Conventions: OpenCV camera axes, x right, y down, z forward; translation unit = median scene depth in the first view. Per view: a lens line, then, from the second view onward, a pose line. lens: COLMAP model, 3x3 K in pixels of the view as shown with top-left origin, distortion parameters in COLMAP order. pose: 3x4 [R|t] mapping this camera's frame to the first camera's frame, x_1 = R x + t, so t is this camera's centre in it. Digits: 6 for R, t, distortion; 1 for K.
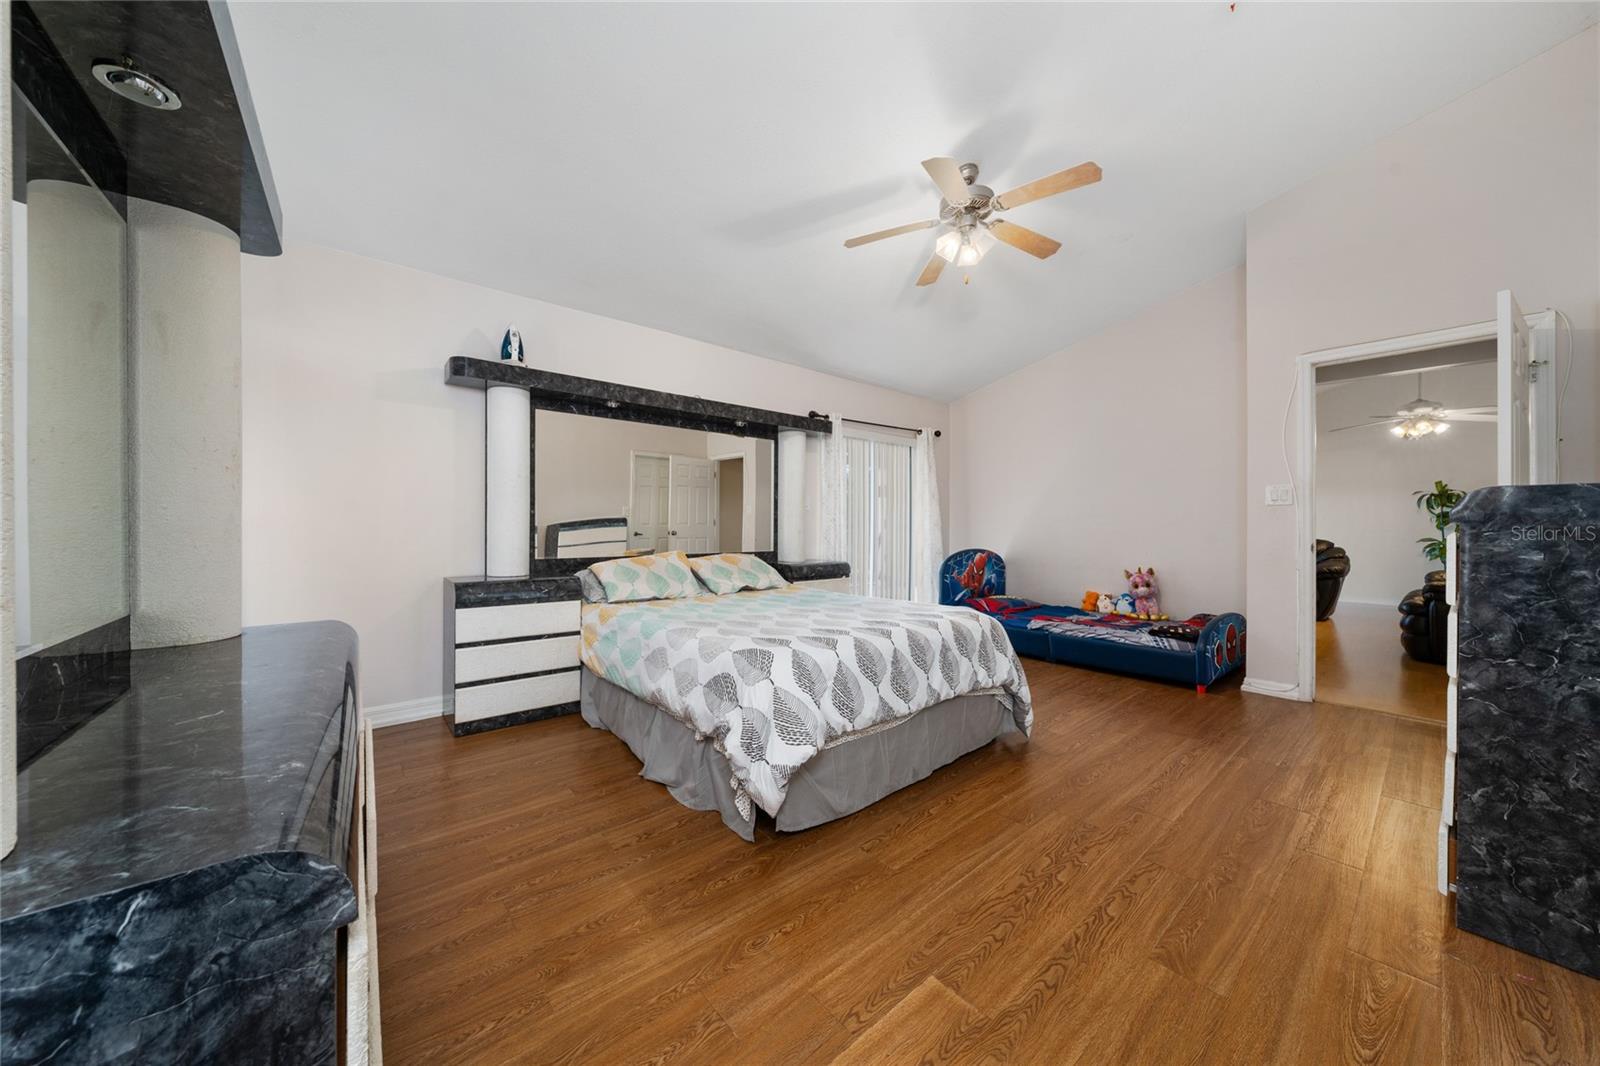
lens RADIAL K [[555.8, 0, 793.1], [0, 555.8, 527.0], [0, 0, 1]] dist [-0.000640, 0.000502]
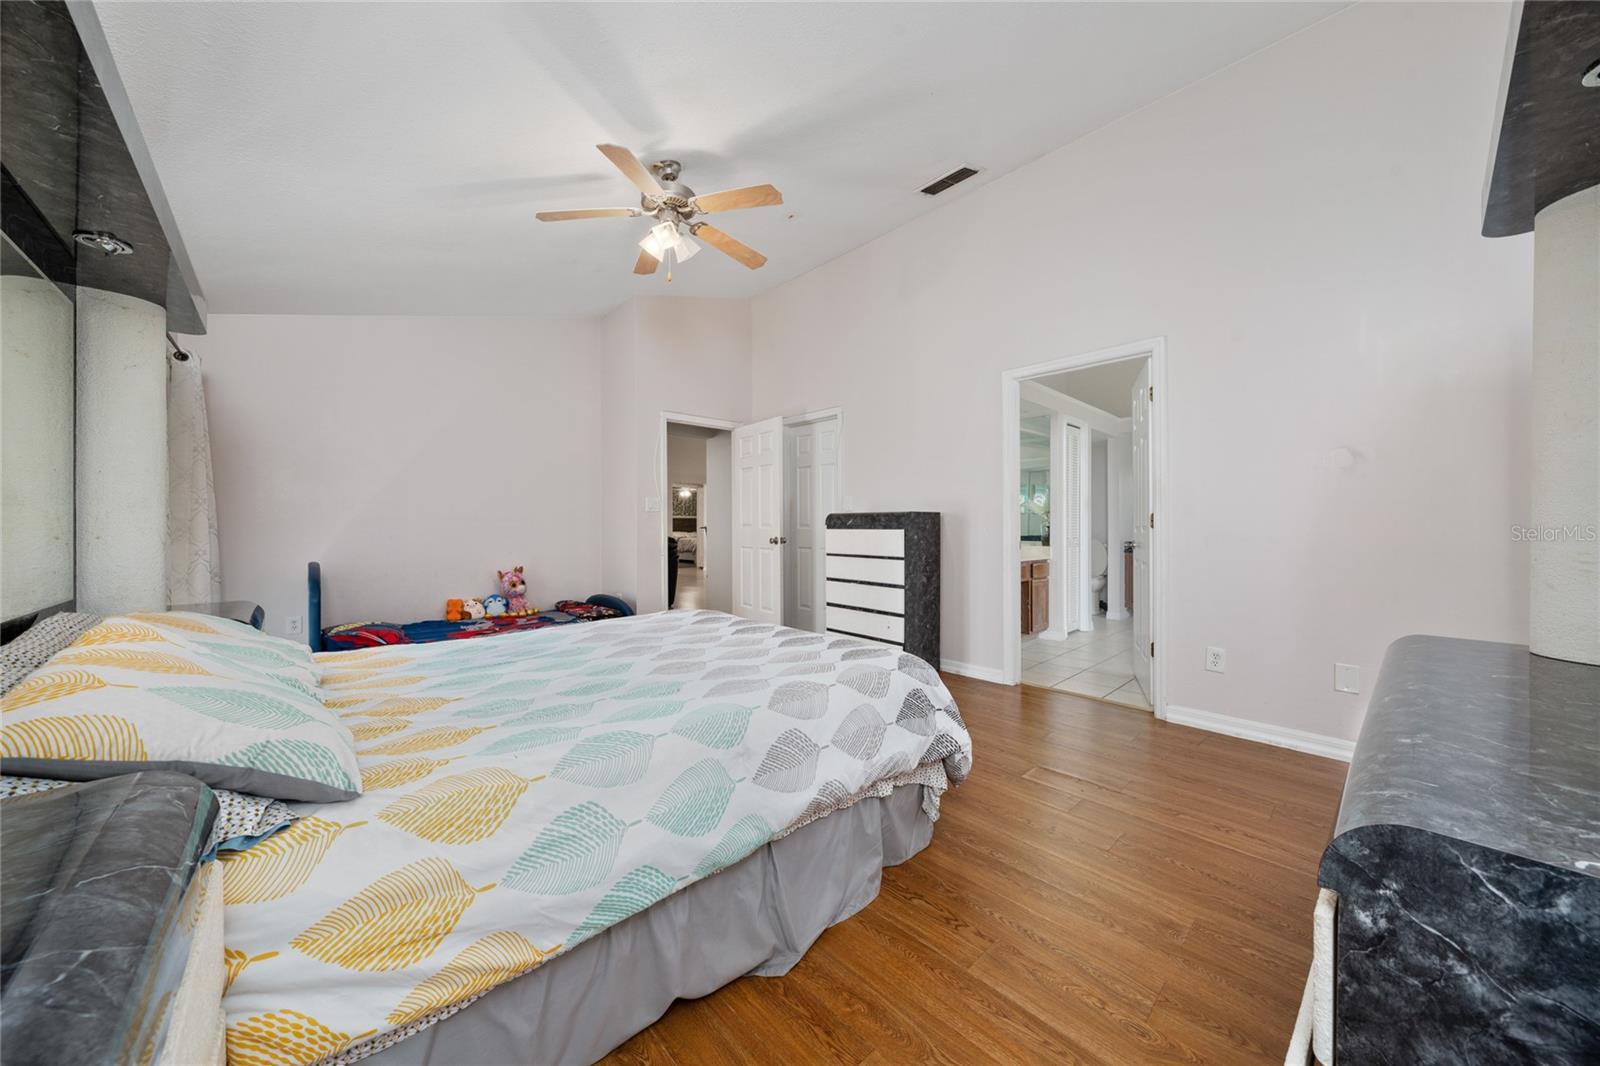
lens RADIAL K [[555.8, 0, 801.5], [0, 555.8, 527.7], [0, 0, 1]] dist [-0.000640, 0.000502]
pose [[-0.062976, -0.007824, 0.997984, -0.625266], [0.004972, 0.999954, 0.008153, -0.008455], [-0.998003, 0.005475, -0.062934, 0.758598]]
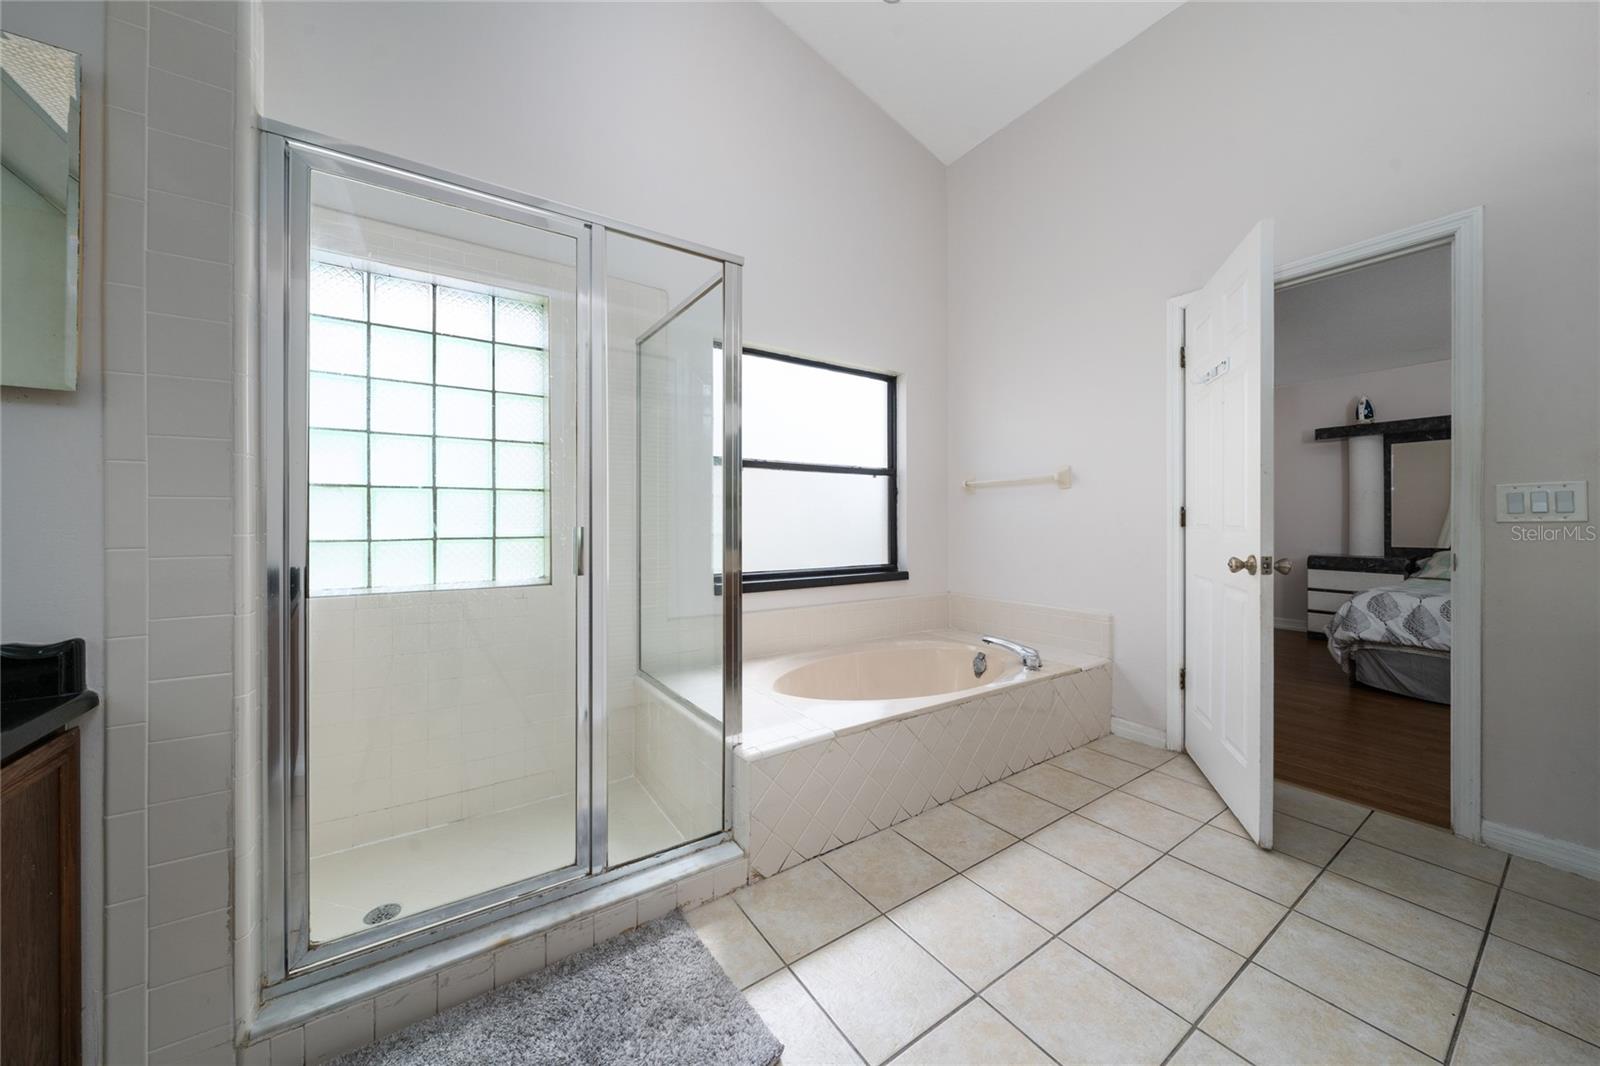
lens RADIAL K [[555.8, 0, 795.6], [0, 555.8, 523.5], [0, 0, 1]] dist [-0.000640, 0.000502]
pose [[-0.095112, 0.003355, -0.995461, 1.236863], [-0.002199, 0.999991, 0.003581, -0.005743], [0.995464, 0.002530, -0.095104, -0.460405]]
